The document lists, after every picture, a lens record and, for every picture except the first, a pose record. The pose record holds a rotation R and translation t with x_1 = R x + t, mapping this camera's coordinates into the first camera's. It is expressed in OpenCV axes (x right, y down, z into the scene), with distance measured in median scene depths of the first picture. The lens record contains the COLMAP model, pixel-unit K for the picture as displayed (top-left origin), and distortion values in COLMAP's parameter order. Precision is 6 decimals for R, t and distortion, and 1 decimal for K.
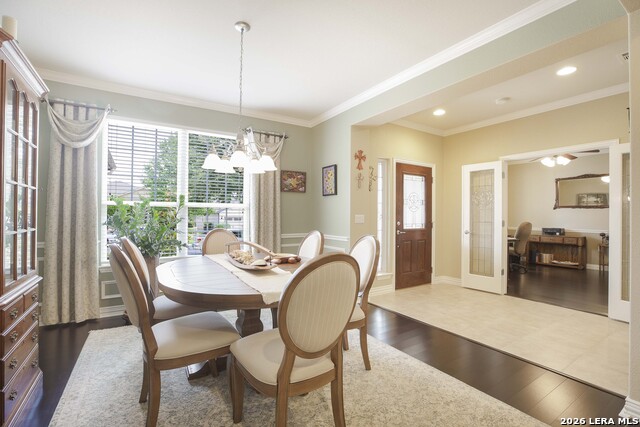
lens RADIAL K [[293.5, 0, 320.0], [0, 293.5, 213.5], [0, 0, 1]] dist [-0.053337, 0.018338]
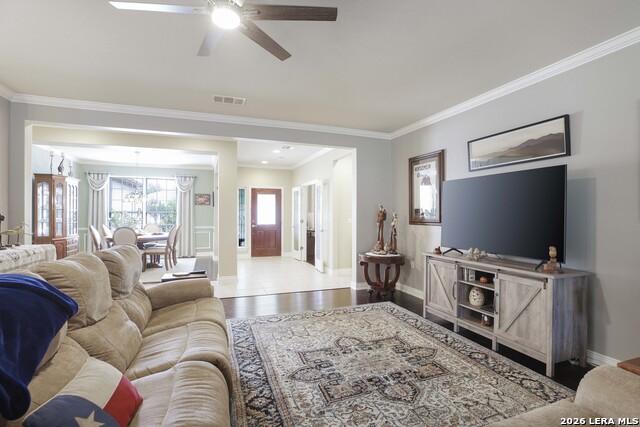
lens RADIAL K [[308.0, 0, 320.0], [0, 308.0, 213.5], [0, 0, 1]] dist [-0.028665, 0.000462]
pose [[0.976122, -0.004323, -0.217181, 1.211693], [0.004693, 0.999988, 0.001190, -0.015524], [0.217173, -0.002181, 0.976131, -0.883441]]
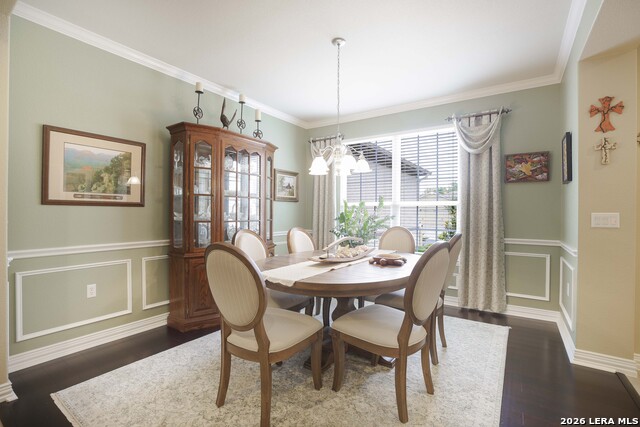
lens RADIAL K [[293.5, 0, 320.0], [0, 293.5, 213.5], [0, 0, 1]] dist [-0.053337, 0.018338]
pose [[0.391551, 0.002967, -0.920152, 0.399137], [0.001900, 0.999990, 0.004033, 0.001834], [0.920155, -0.003327, 0.391541, 0.274902]]
